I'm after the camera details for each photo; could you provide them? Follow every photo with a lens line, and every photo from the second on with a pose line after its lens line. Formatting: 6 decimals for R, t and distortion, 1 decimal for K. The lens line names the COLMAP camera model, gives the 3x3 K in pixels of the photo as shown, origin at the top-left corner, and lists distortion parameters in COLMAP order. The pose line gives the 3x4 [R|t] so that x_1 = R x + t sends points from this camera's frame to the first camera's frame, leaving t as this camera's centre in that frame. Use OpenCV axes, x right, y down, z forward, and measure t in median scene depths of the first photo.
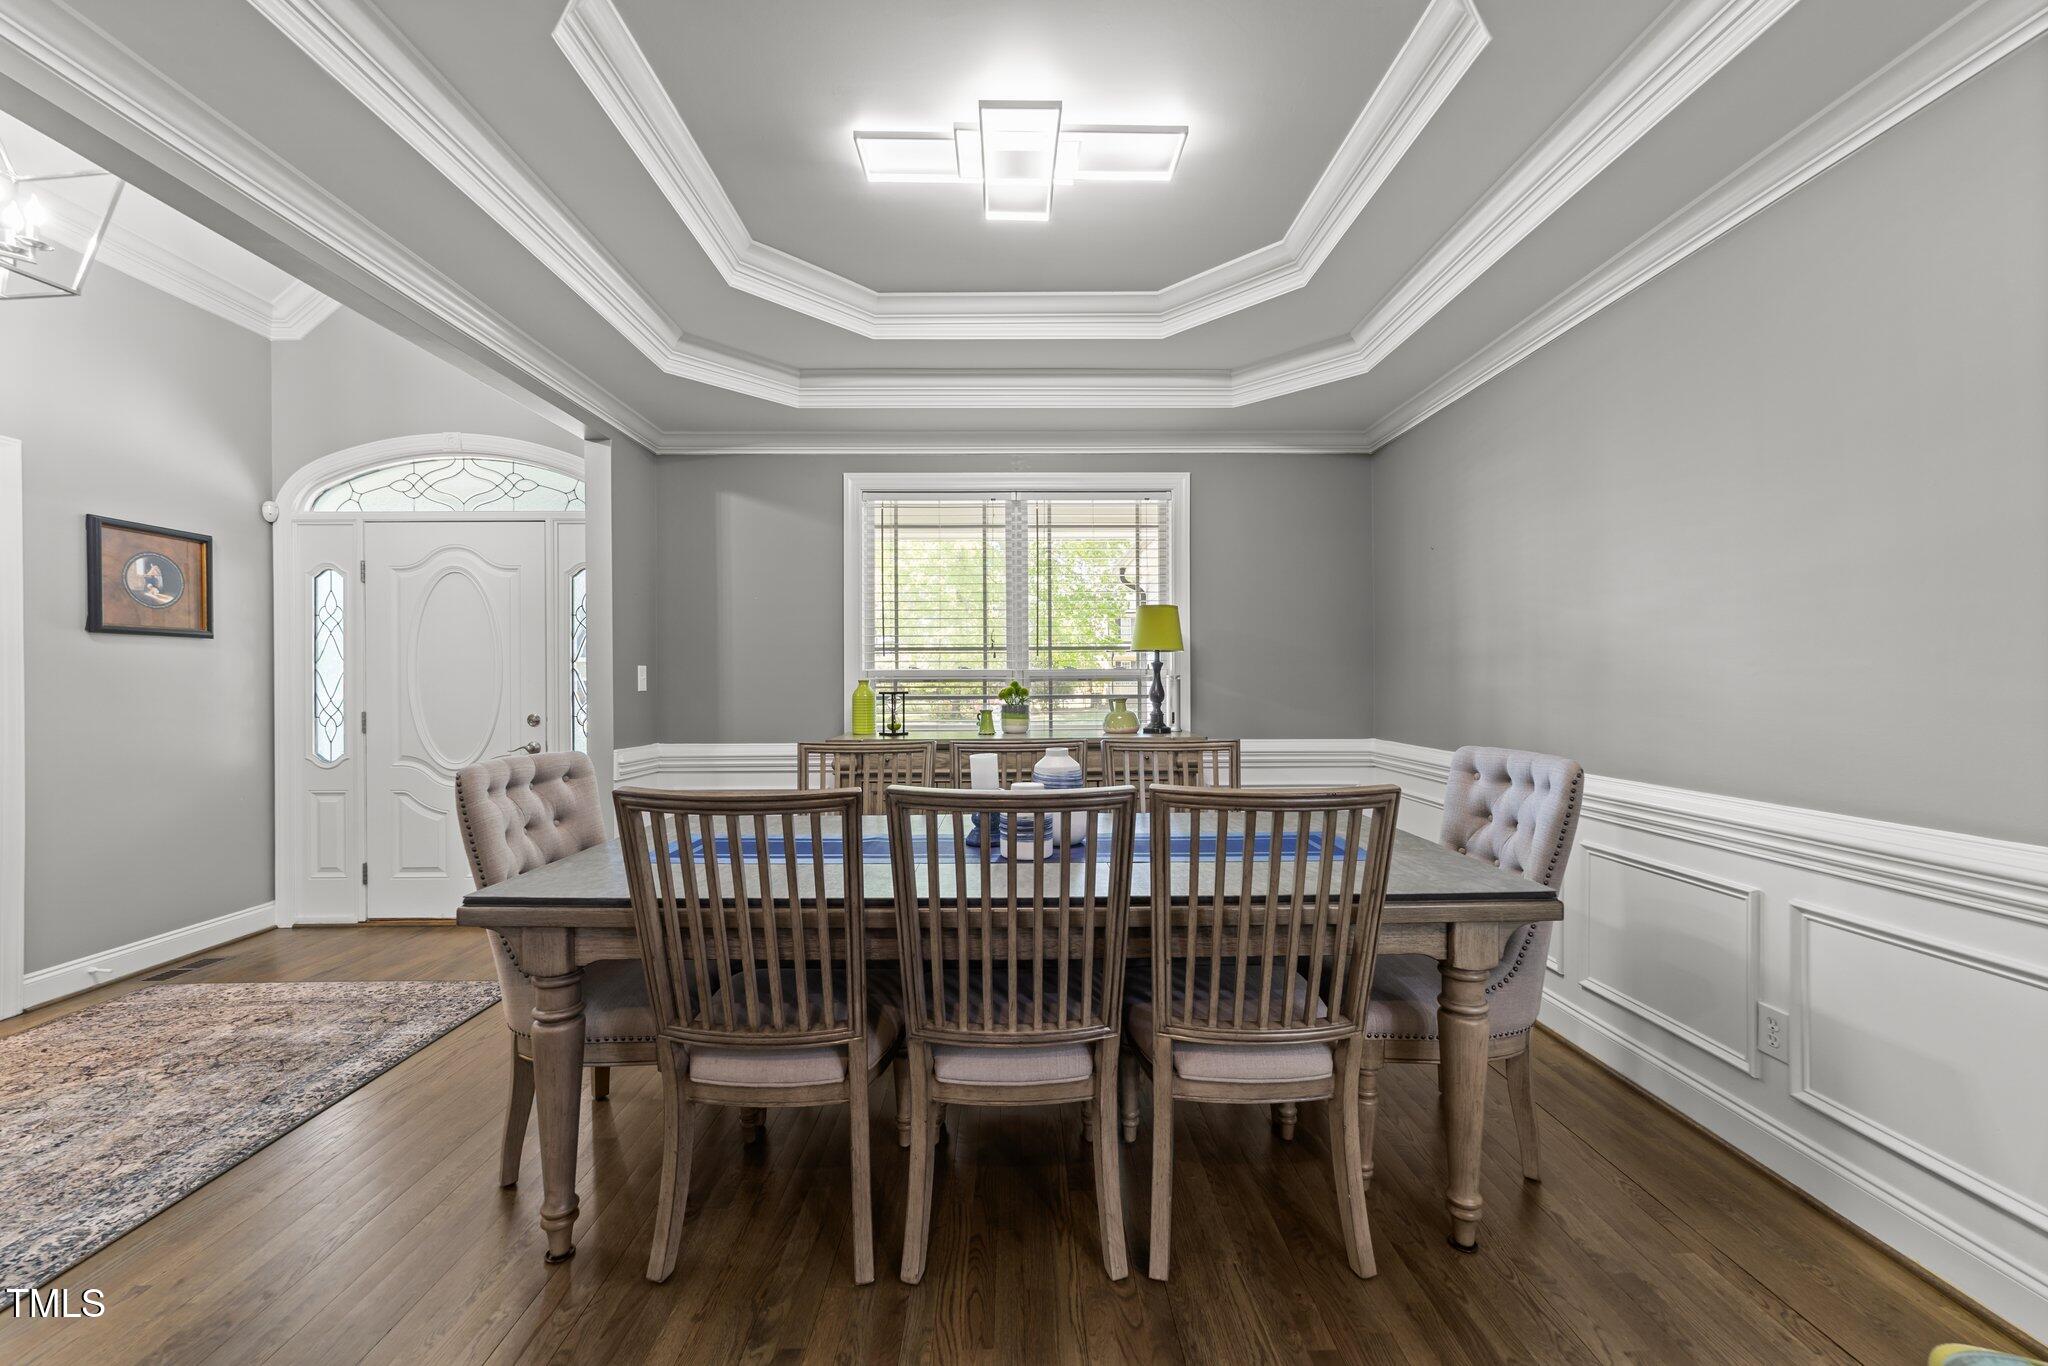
lens RADIAL K [[782.2, 0, 1031.5], [0, 782.2, 683.0], [0, 0, 1]] dist [-0.001263, 0.000714]
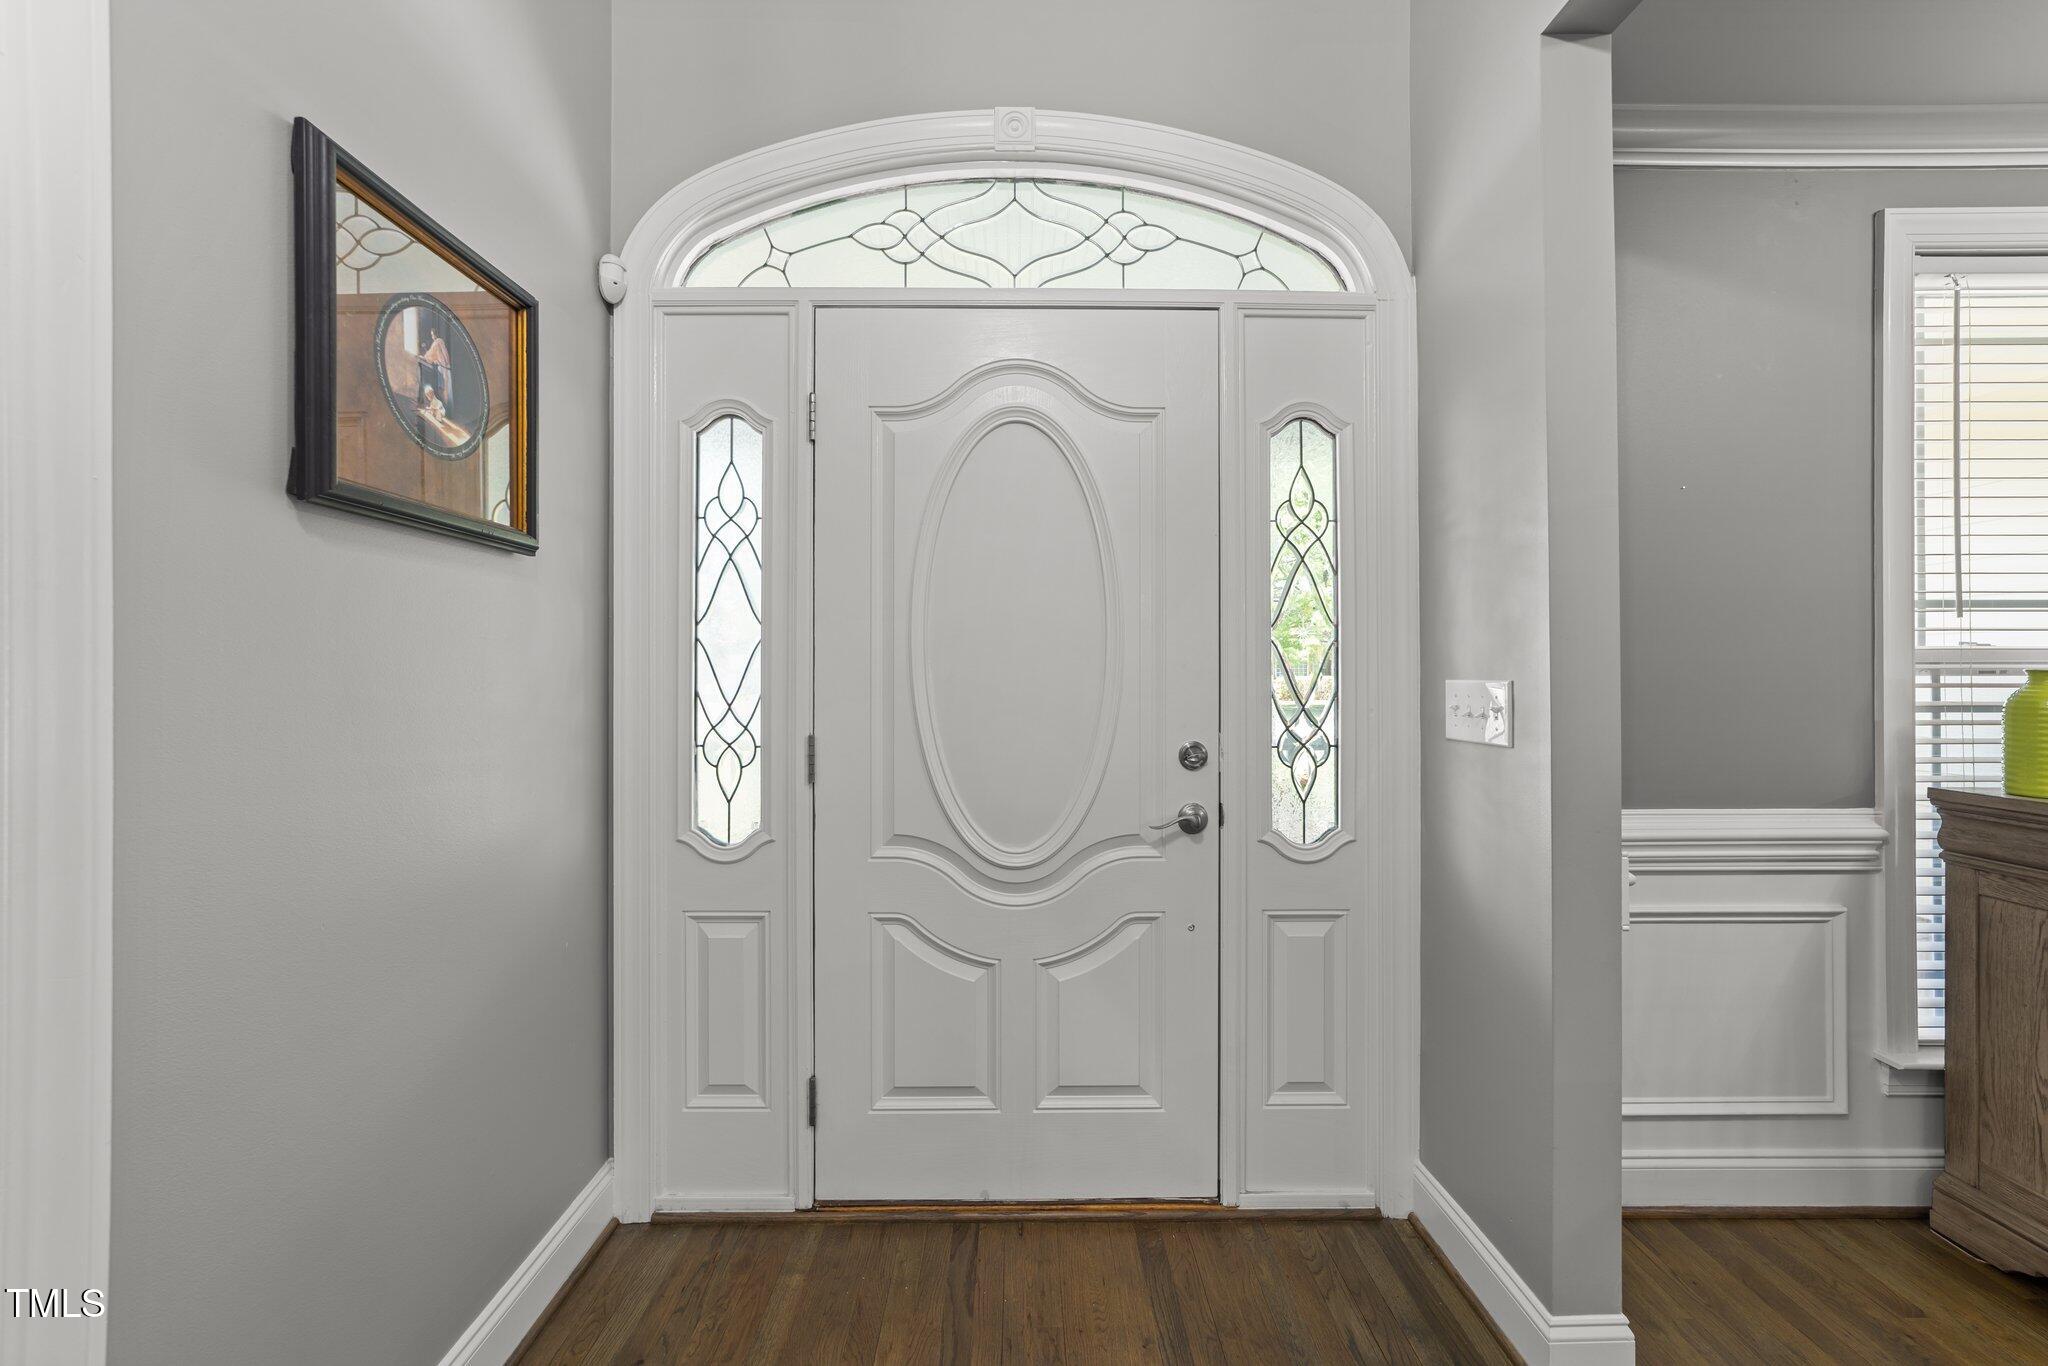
lens RADIAL K [[782.2, 0, 1005.2], [0, 782.2, 666.5], [0, 0, 1]] dist [-0.001263, 0.000714]
pose [[0.999972, 0.006898, -0.002989, -0.737542], [-0.006907, 0.999972, -0.002873, -0.001152], [0.002969, 0.002894, 0.999991, 0.552840]]
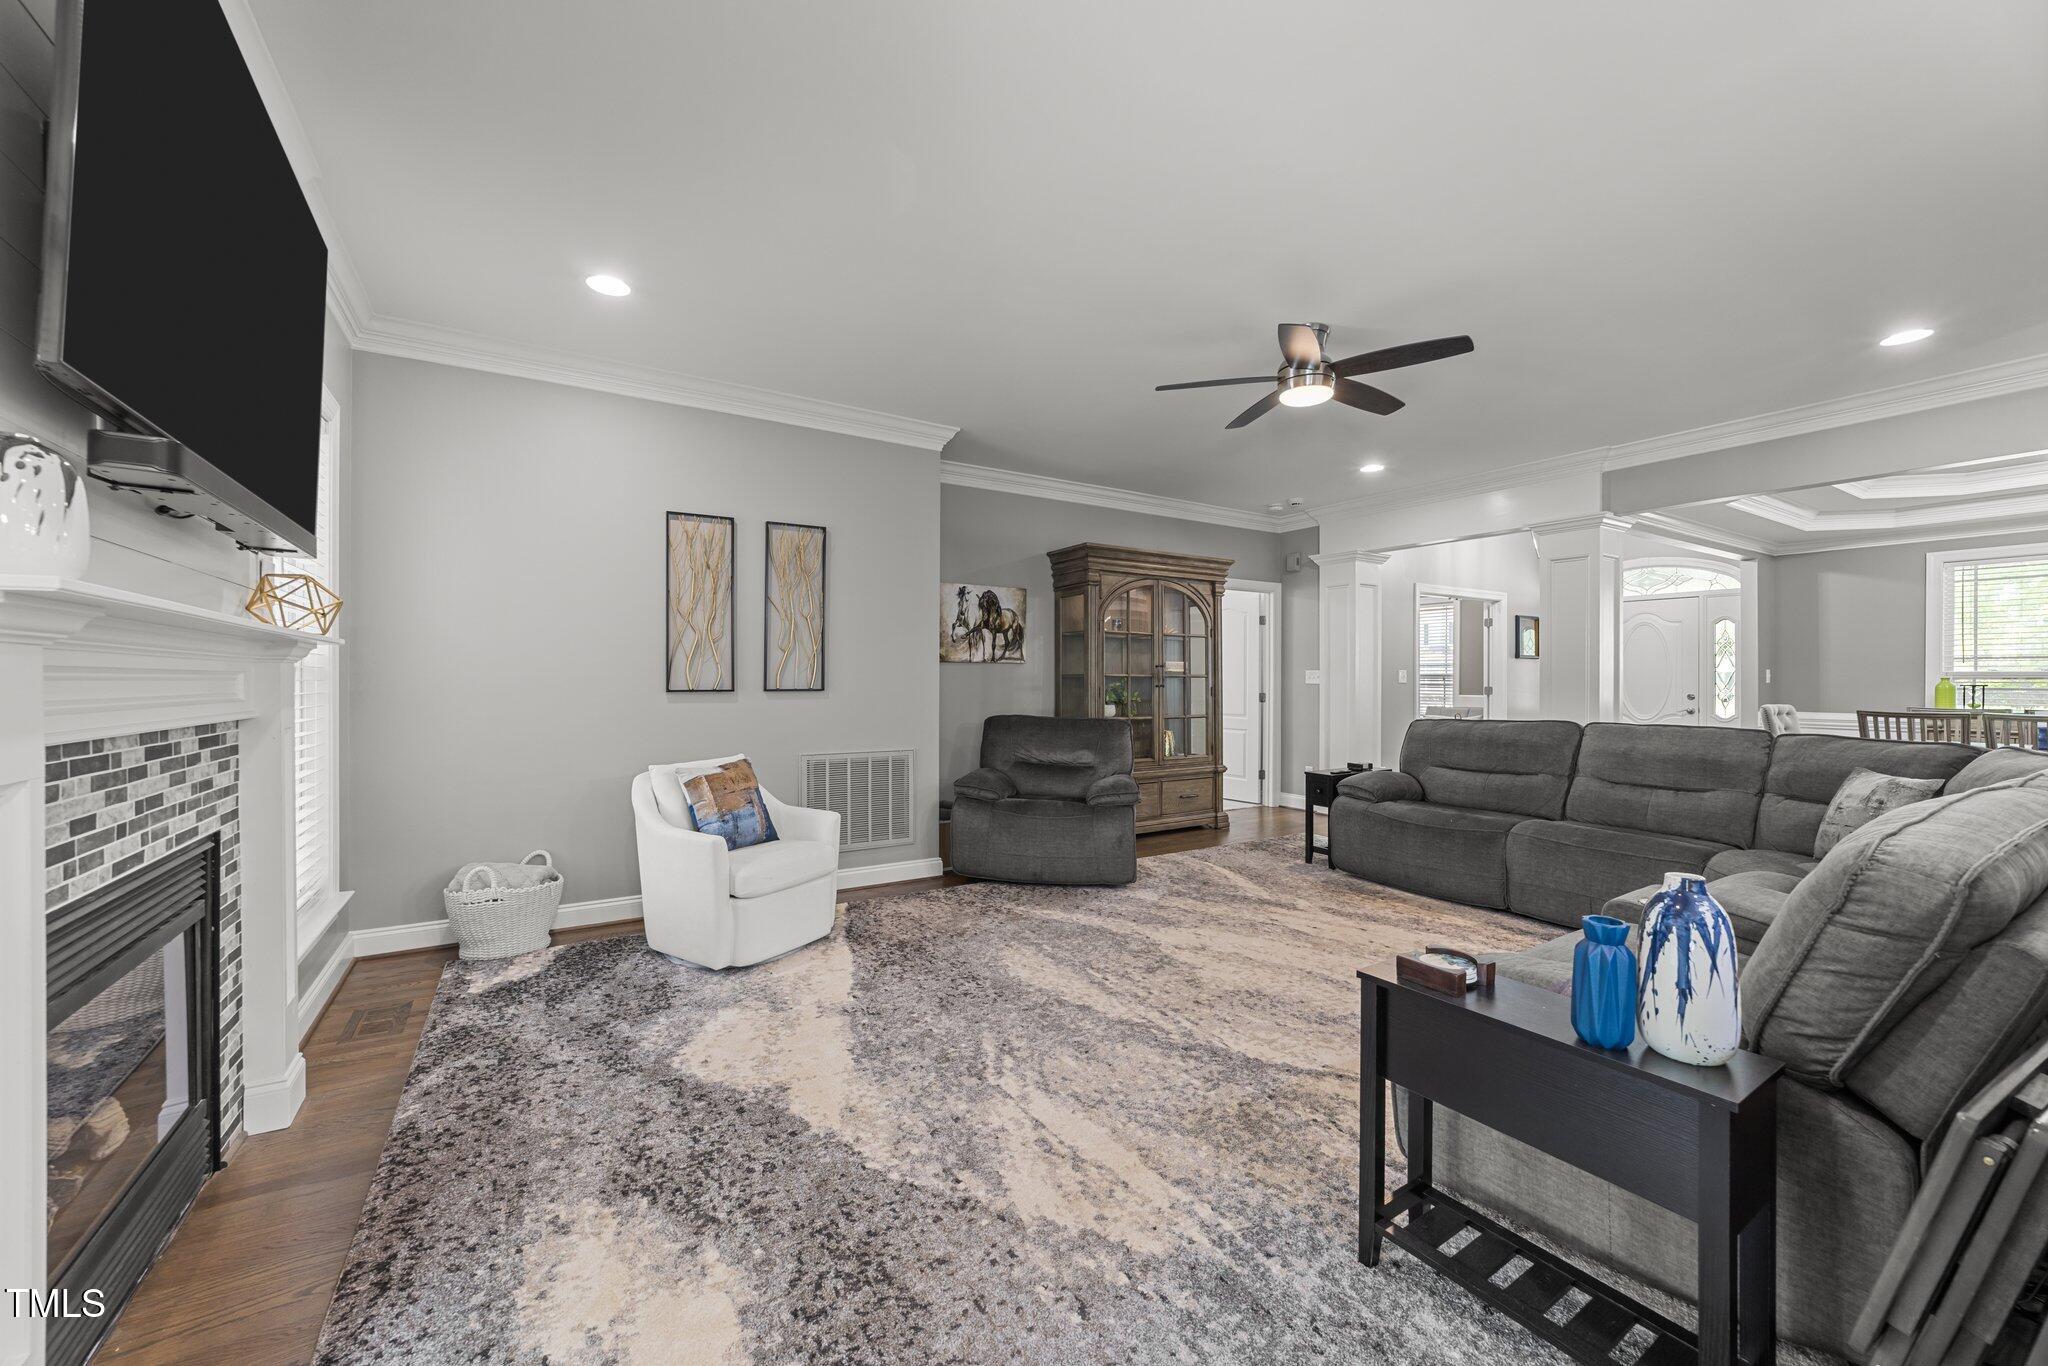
lens RADIAL K [[782.2, 0, 1012.2], [0, 782.2, 676.8], [0, 0, 1]] dist [-0.001263, 0.000714]
pose [[0.515030, 0.003912, -0.857163, 0.183777], [-0.010541, 0.999943, -0.001769, 0.017942], [0.857107, 0.009947, 0.515042, -1.514511]]
